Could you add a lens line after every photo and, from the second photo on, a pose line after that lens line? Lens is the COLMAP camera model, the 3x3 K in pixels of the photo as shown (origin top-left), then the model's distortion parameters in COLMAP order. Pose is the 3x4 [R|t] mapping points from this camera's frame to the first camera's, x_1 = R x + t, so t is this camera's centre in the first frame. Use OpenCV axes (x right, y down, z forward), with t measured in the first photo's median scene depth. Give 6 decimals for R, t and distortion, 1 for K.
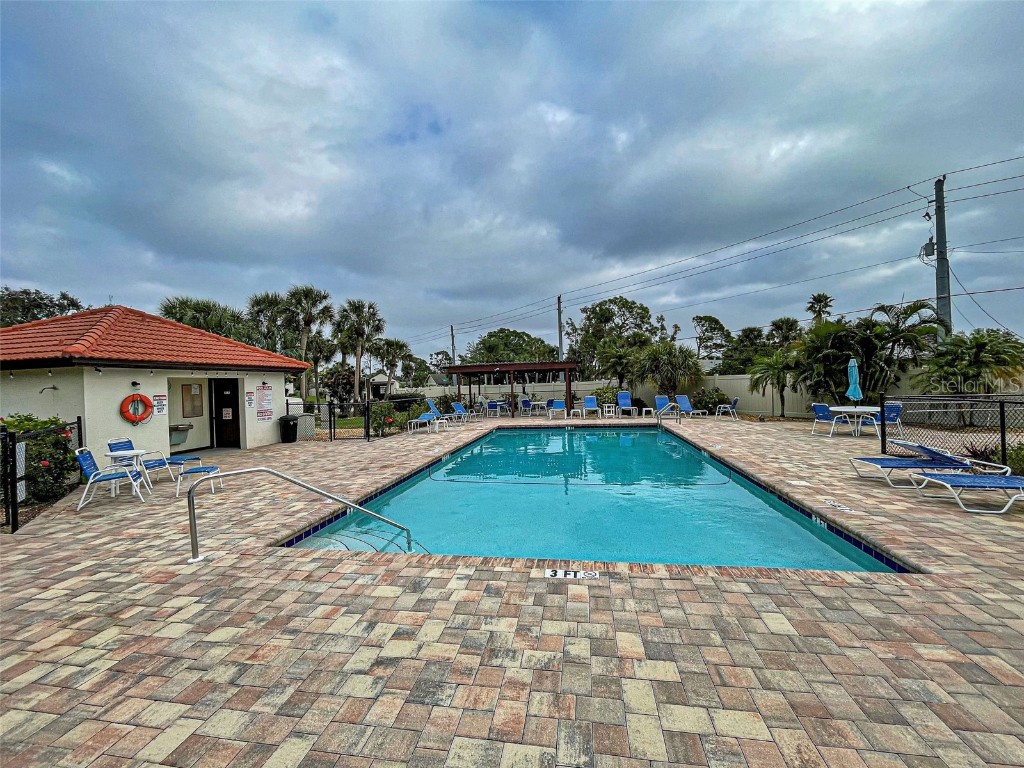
lens RADIAL K [[423.9, 0, 525.4], [0, 423.9, 383.3], [0, 0, 1]] dist [-0.000406, -0.000530]
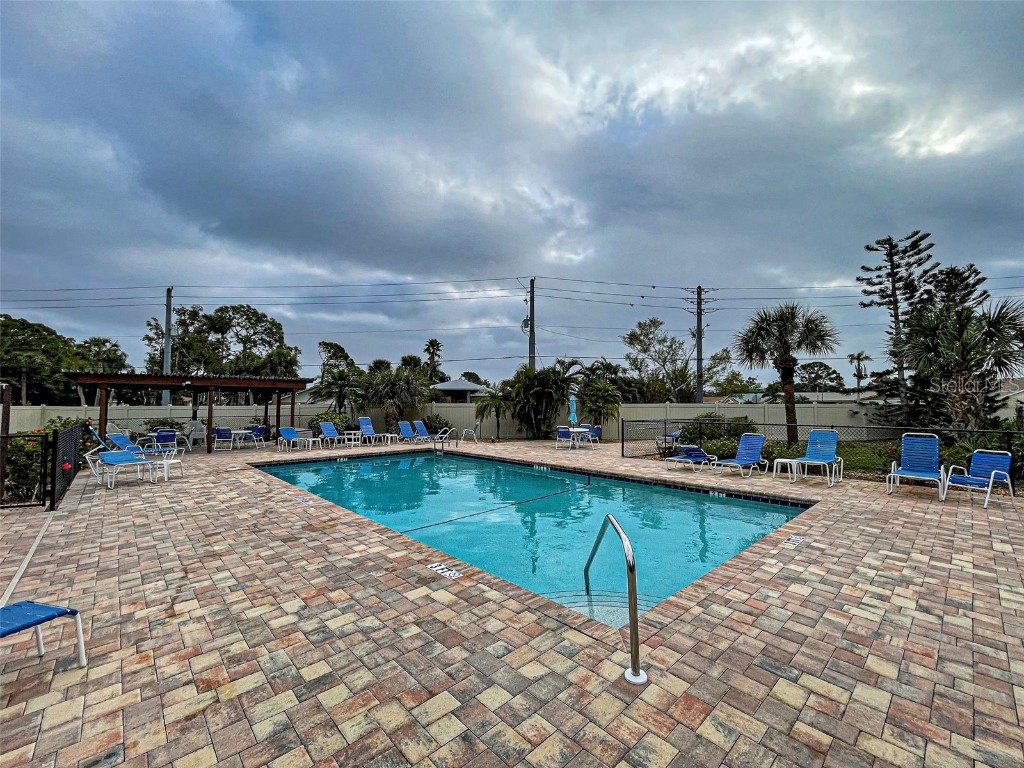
lens RADIAL K [[423.9, 0, 525.4], [0, 423.9, 383.3], [0, 0, 1]] dist [-0.000406, -0.000530]
pose [[0.598314, 0.071615, 0.798055, -1.471407], [-0.018201, 0.996955, -0.075819, 0.046196], [-0.801055, 0.030838, 0.597795, 0.791029]]
